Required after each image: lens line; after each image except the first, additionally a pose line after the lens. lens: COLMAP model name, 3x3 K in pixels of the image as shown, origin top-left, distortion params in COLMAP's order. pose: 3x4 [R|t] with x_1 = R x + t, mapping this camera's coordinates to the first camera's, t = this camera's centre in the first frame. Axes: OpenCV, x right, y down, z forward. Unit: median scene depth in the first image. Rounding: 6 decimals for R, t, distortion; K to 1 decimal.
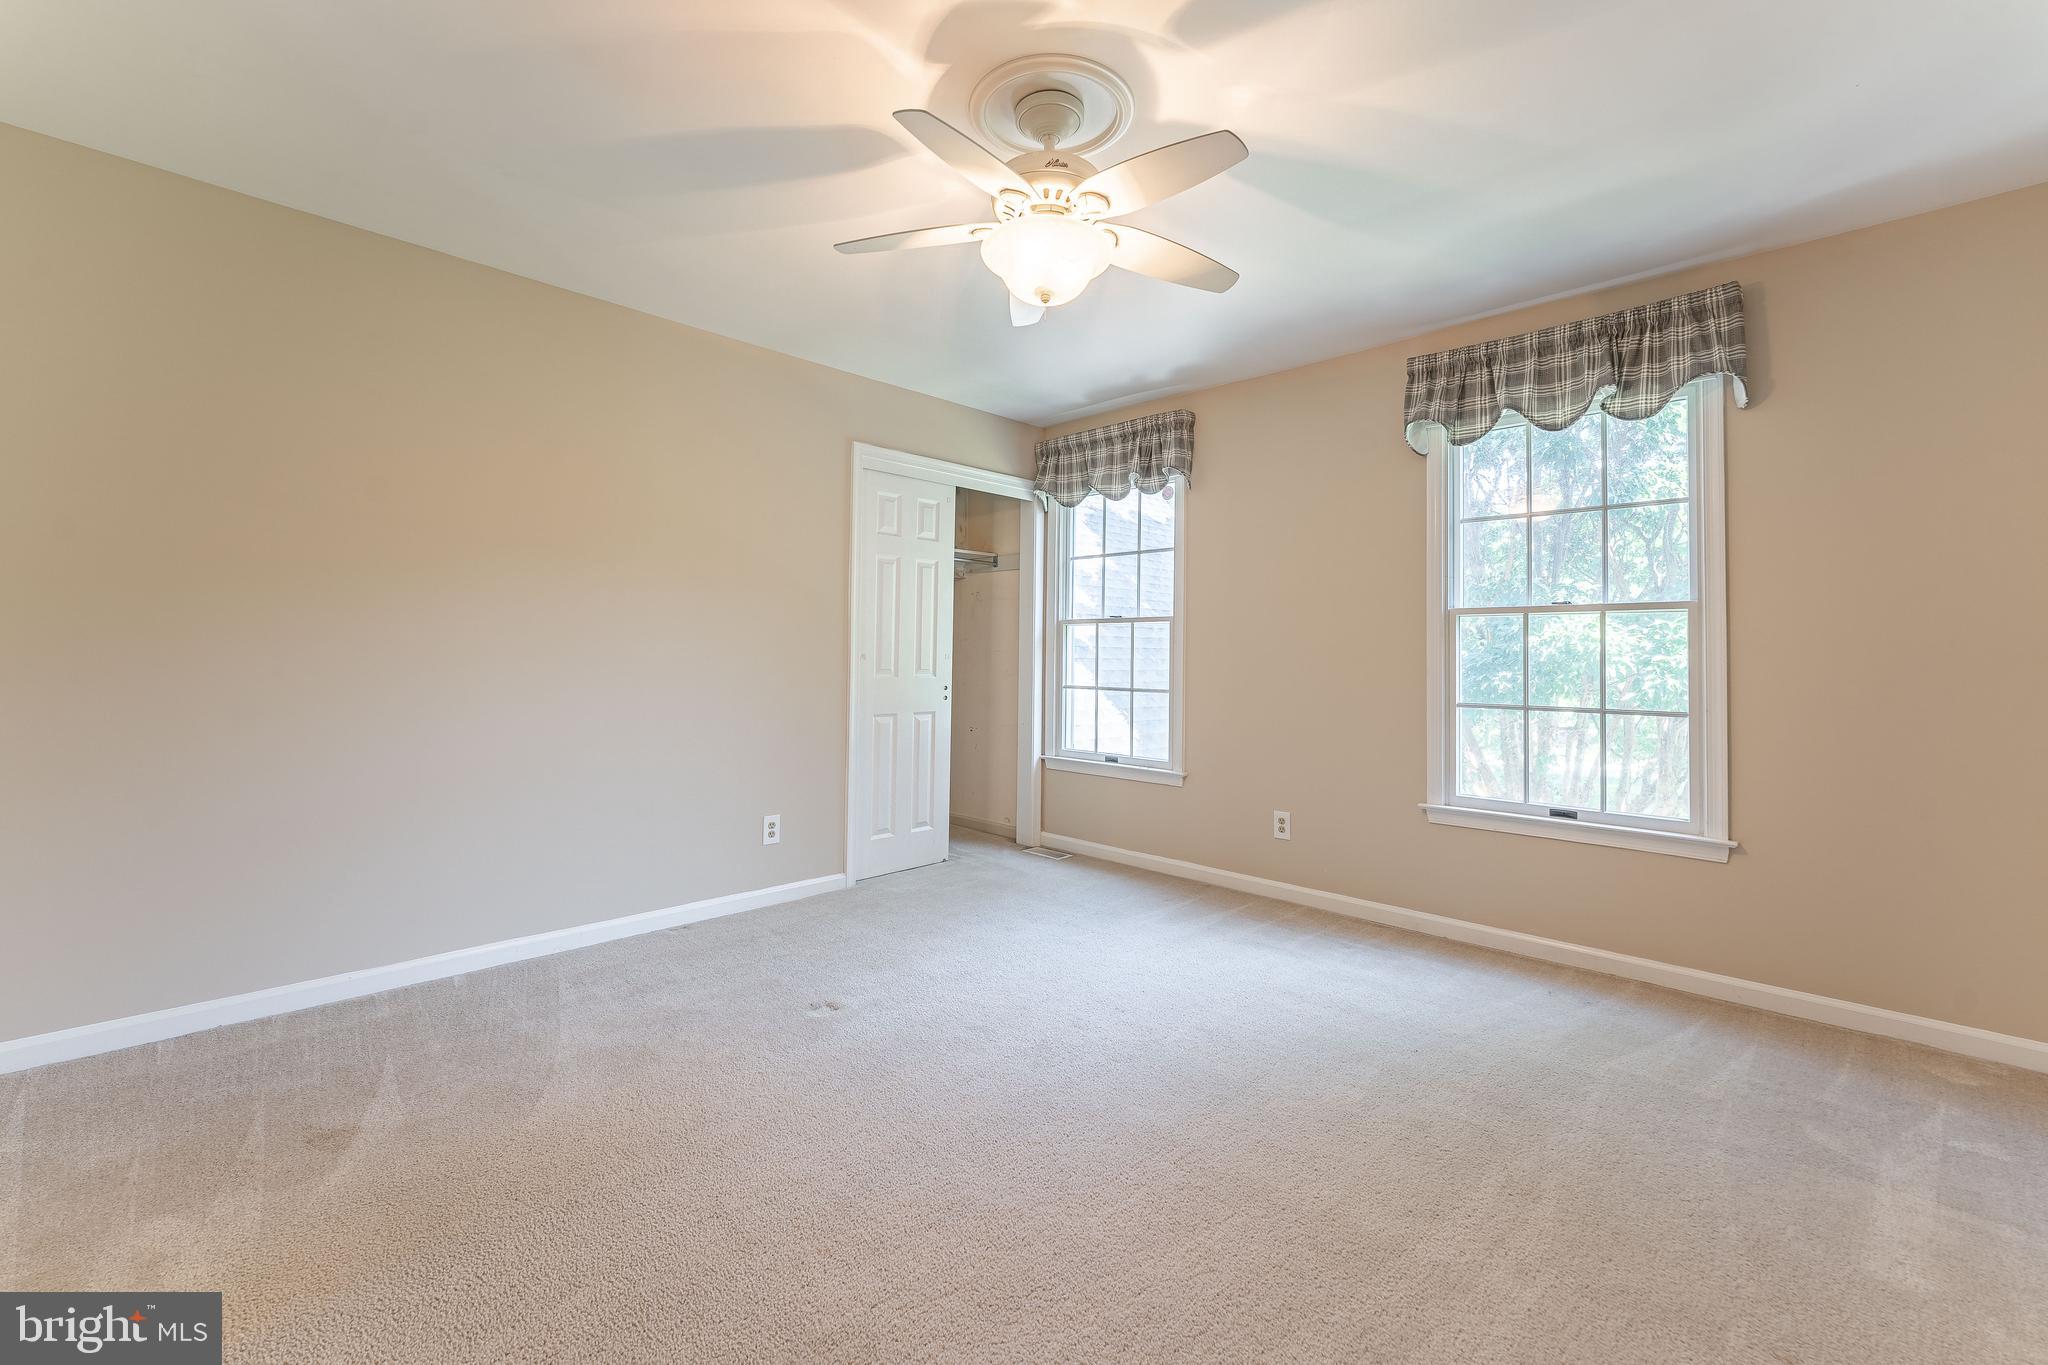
lens RADIAL K [[820.4, 0, 1028.6], [0, 820.4, 635.1], [0, 0, 1]] dist [-0.002379, -0.000901]
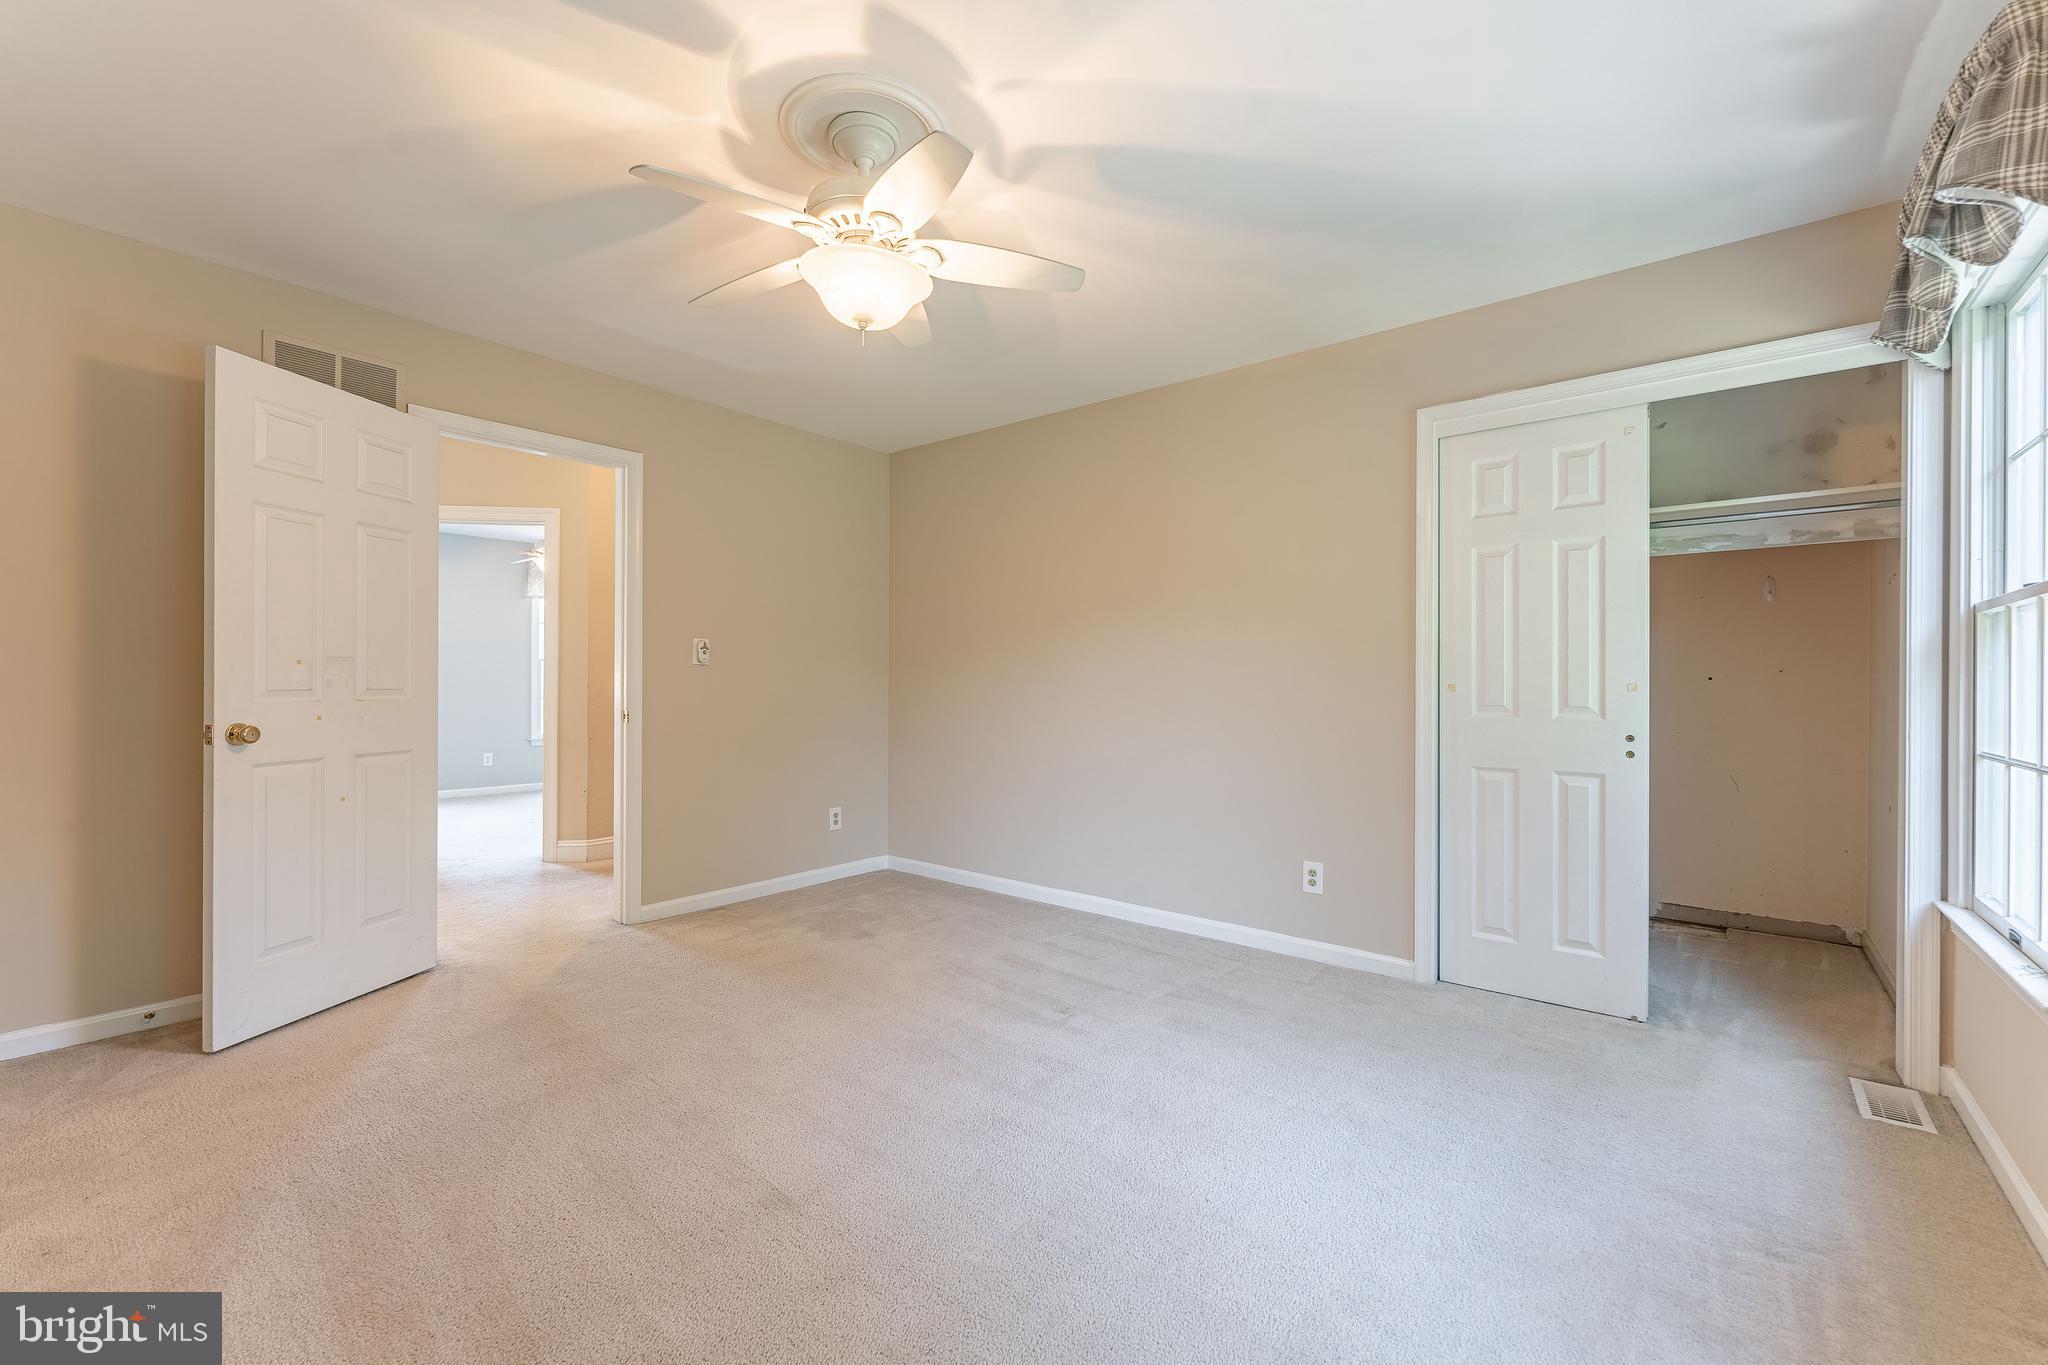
lens RADIAL K [[820.4, 0, 1008.5], [0, 820.4, 687.6], [0, 0, 1]] dist [-0.002379, -0.000901]
pose [[0.102741, -0.005785, -0.994691, 0.156587], [0.022477, 0.999741, -0.003493, 0.006133], [0.994454, -0.021999, 0.102844, 0.160976]]
